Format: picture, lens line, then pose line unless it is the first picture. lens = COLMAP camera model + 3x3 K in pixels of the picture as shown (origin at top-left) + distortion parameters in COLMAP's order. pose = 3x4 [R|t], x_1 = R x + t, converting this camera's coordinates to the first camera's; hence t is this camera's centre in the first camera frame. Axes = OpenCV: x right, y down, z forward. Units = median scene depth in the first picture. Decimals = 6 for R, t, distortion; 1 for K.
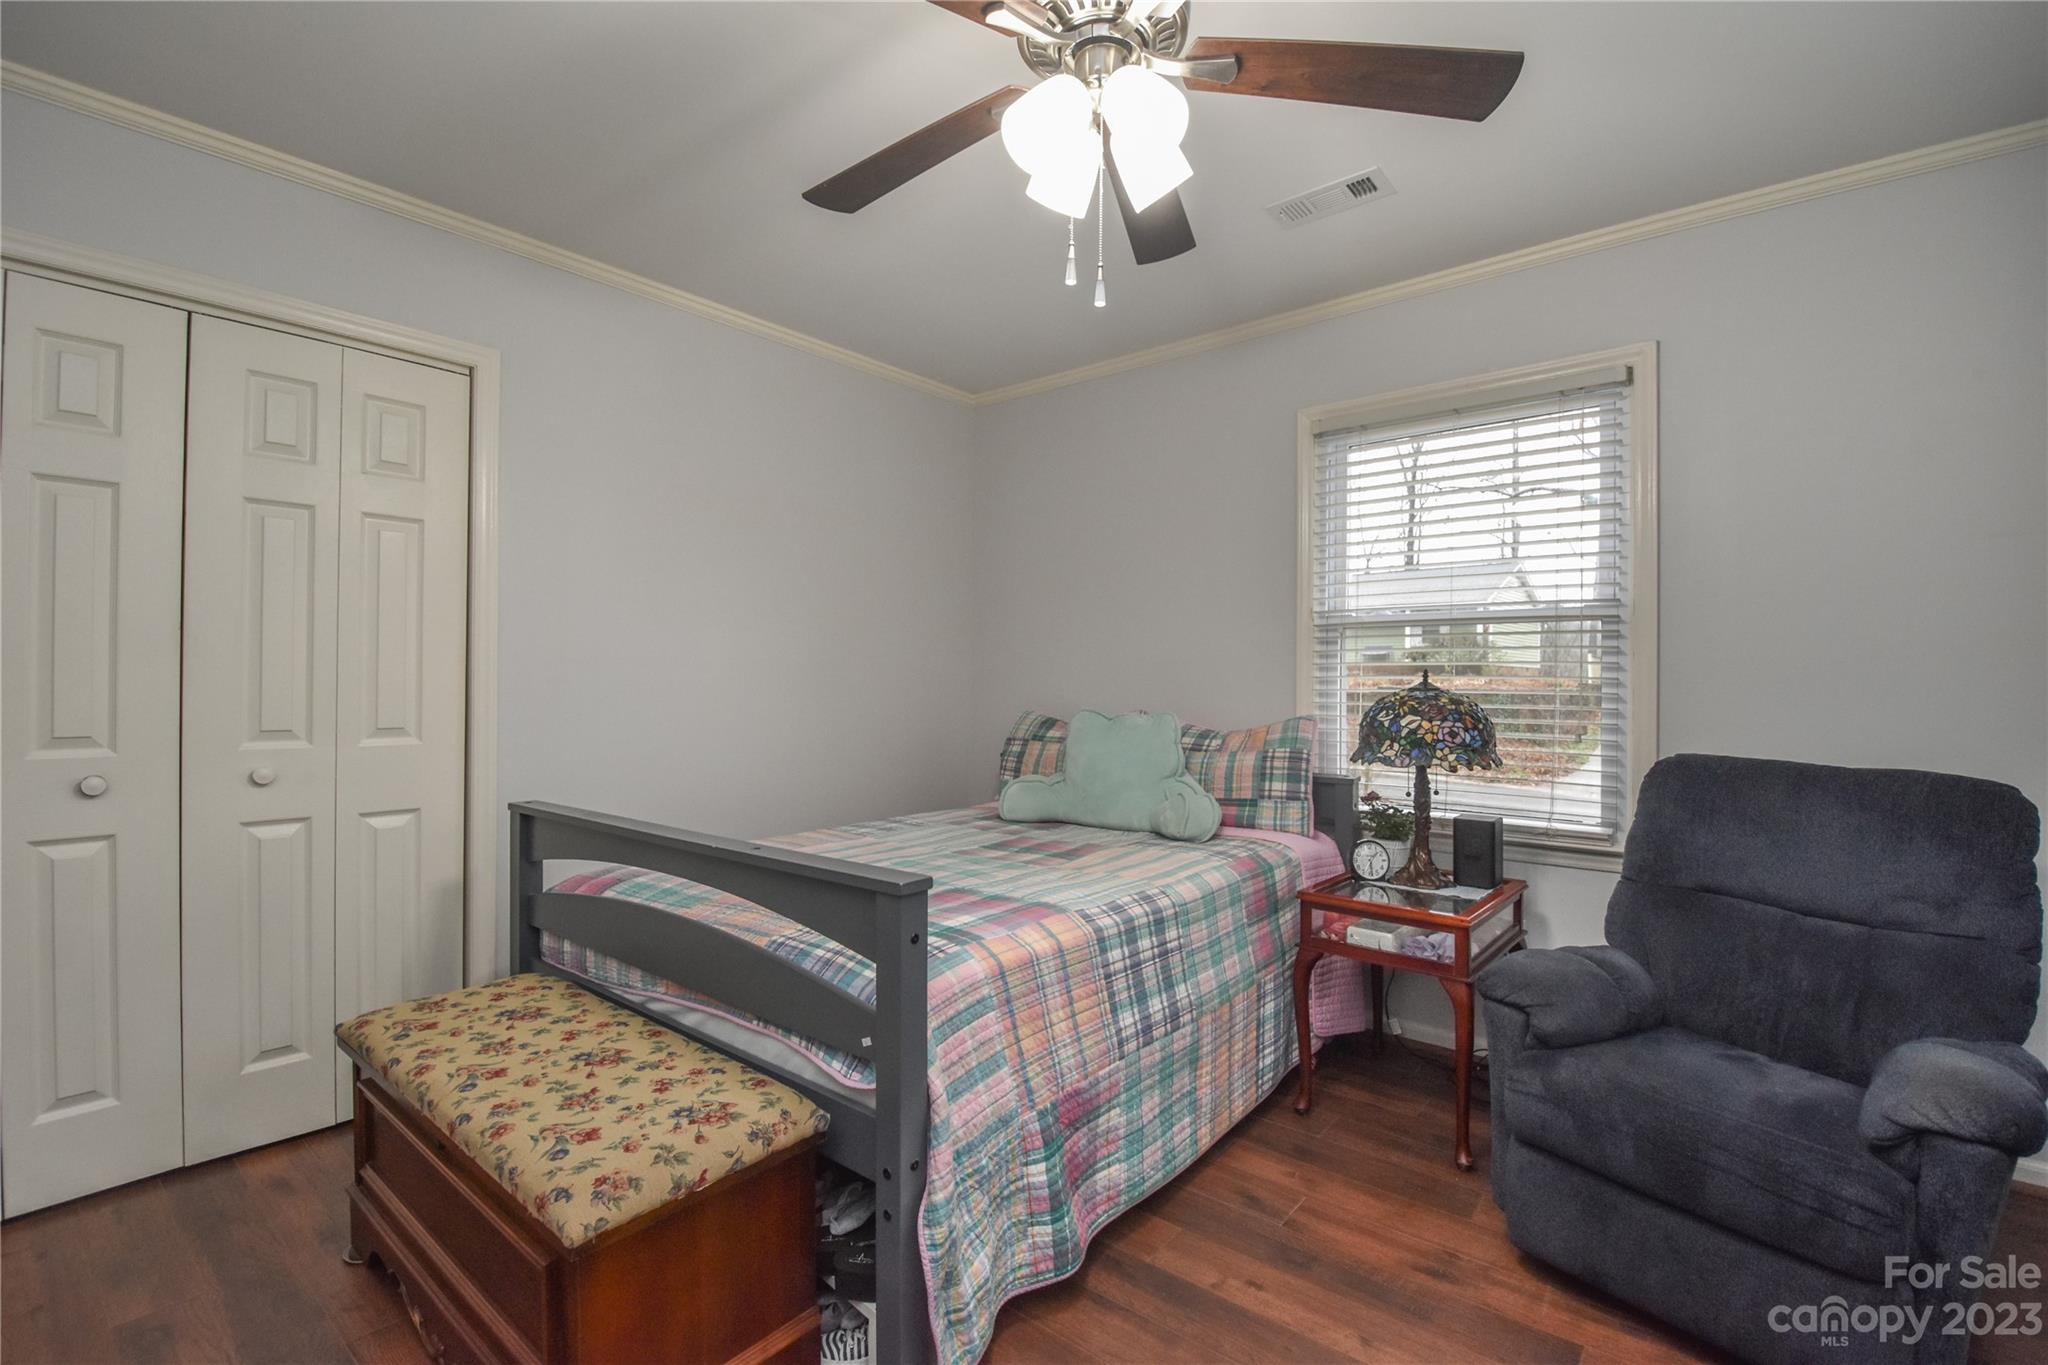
lens RADIAL K [[897.4, 0, 1035.2], [0, 897.4, 677.1], [0, 0, 1]] dist [0.004259, -0.018614]
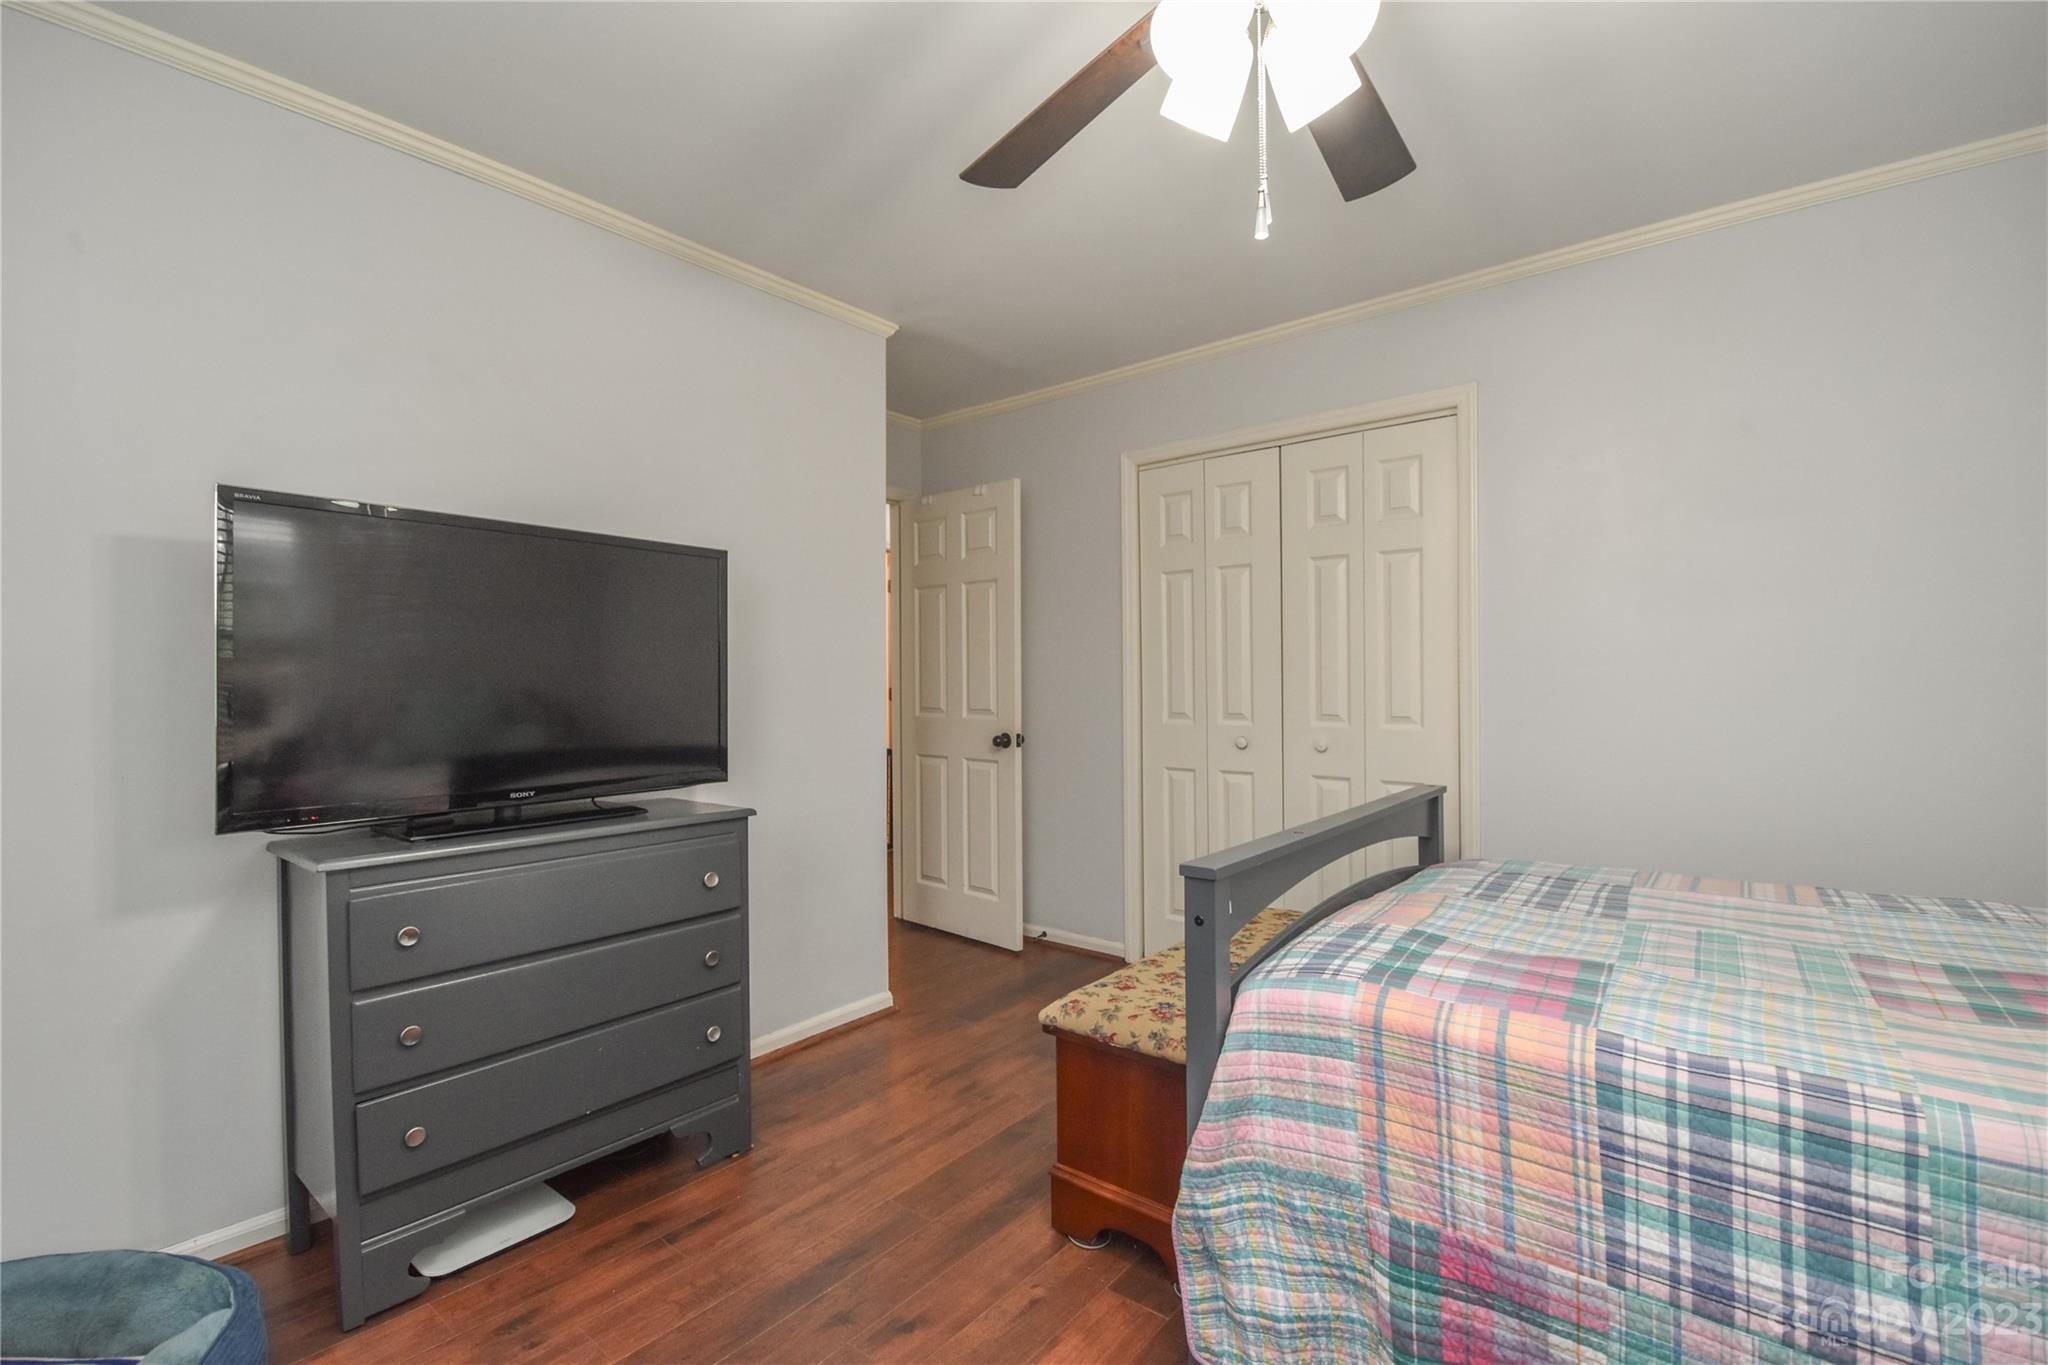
lens RADIAL K [[887.9, 0, 1024.0], [0, 887.9, 682.5], [0, 0, 1]] dist [-0.003002, -0.017222]
pose [[0.002026, -0.001877, -0.999996, 0.739760], [0.014199, 0.999897, -0.001848, 0.003893], [0.999897, -0.014195, 0.002052, 0.631685]]
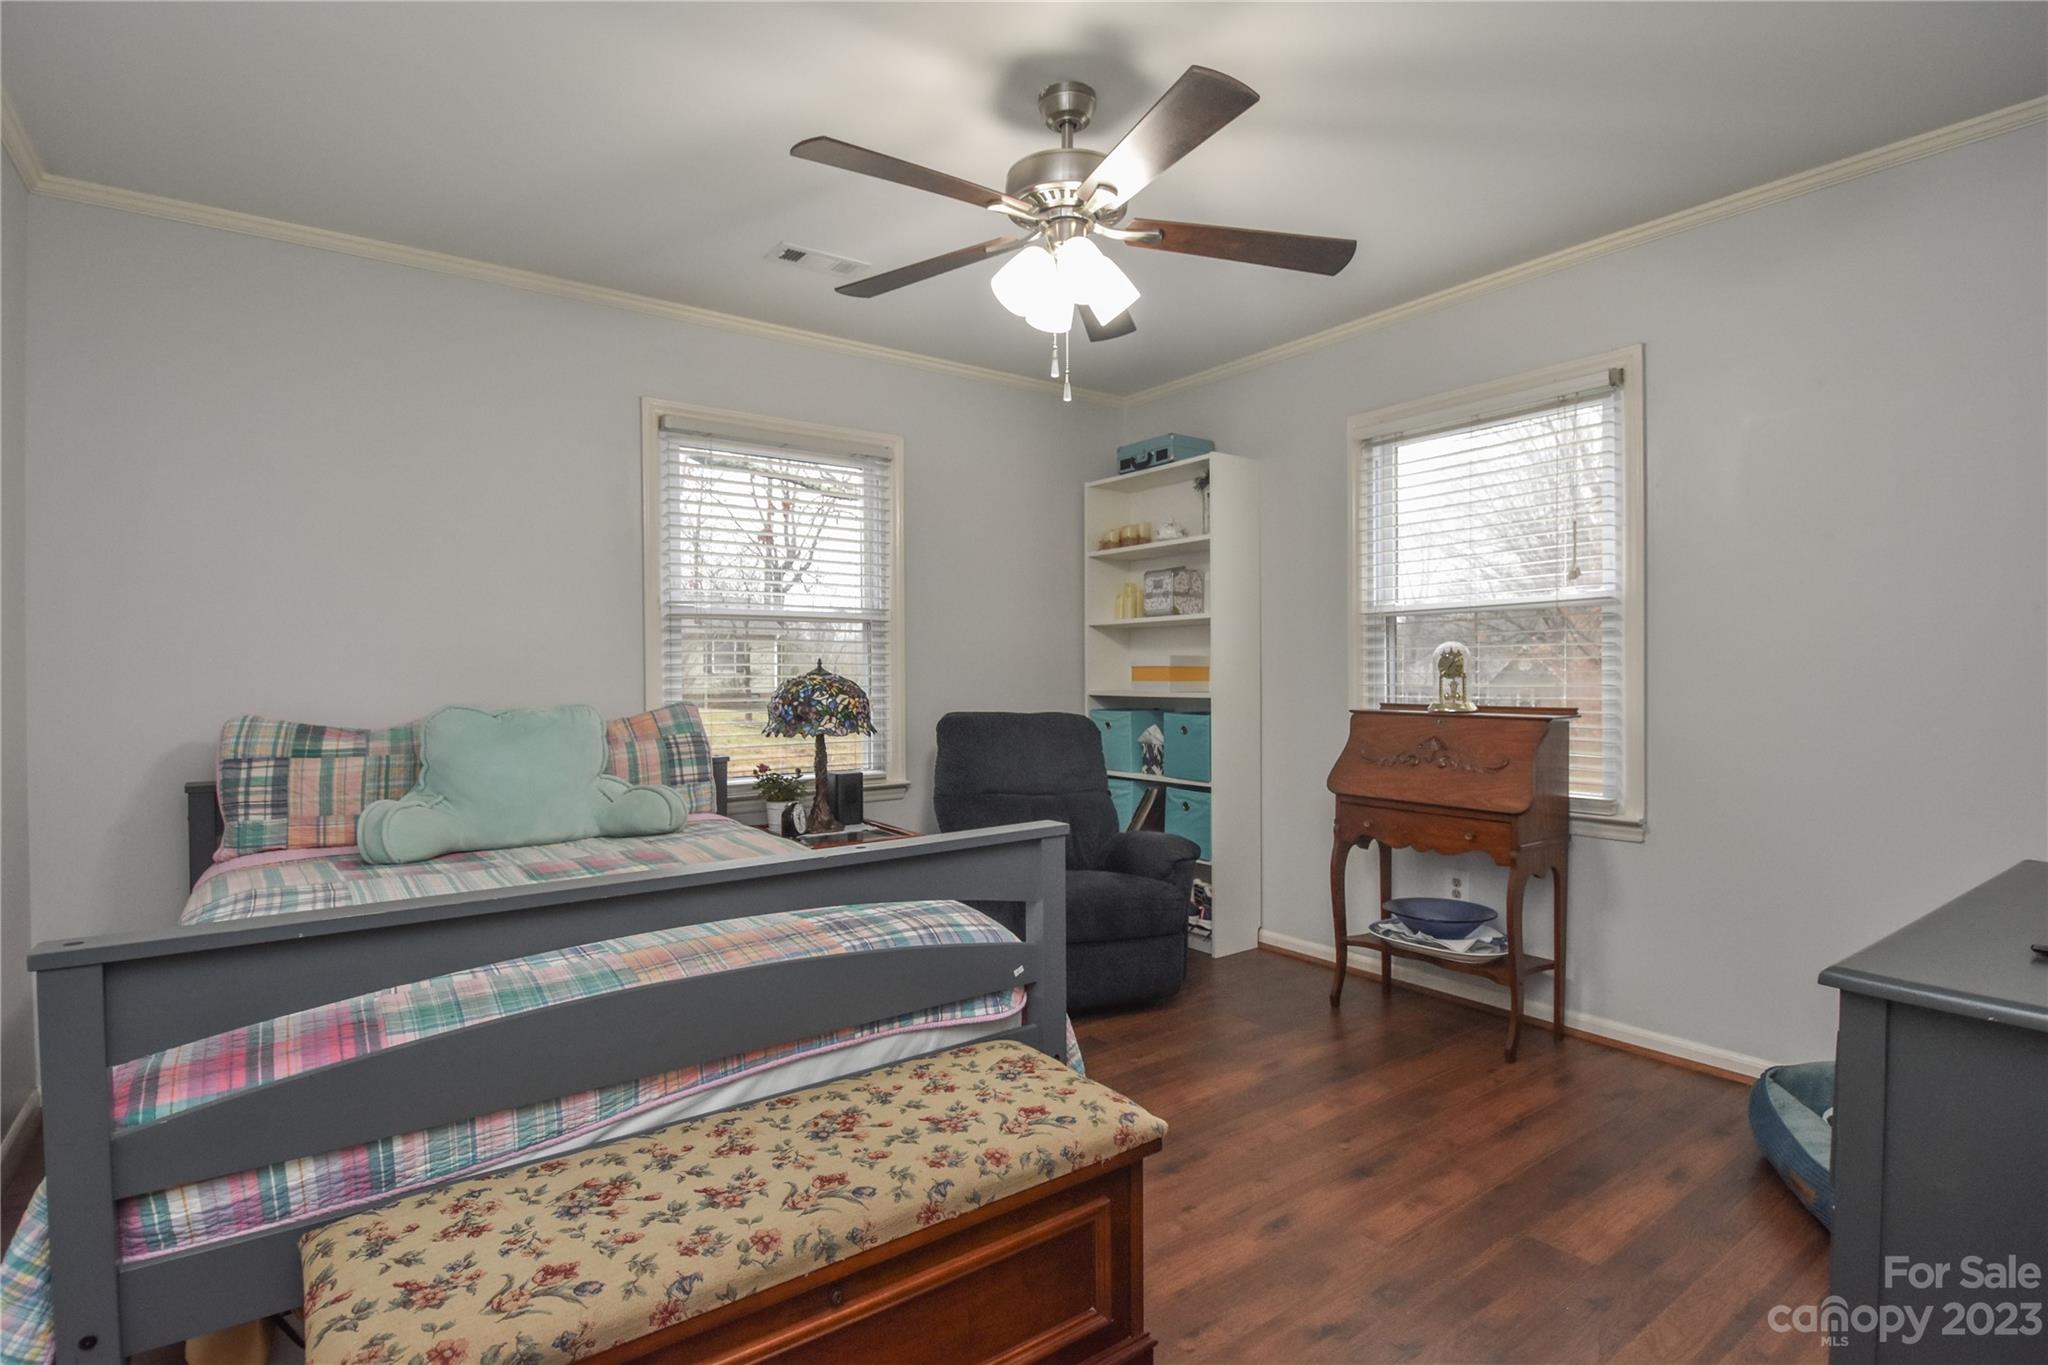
lens RADIAL K [[994.3, 0, 1024.0], [0, 994.3, 682.5], [0, 0, 1]] dist [-0.000505, -0.000051]
pose [[0.257431, -0.018654, 0.966117, -1.205327], [0.002294, 0.999823, 0.018693, -0.000156], [-0.966294, -0.002596, 0.257428, 0.543687]]
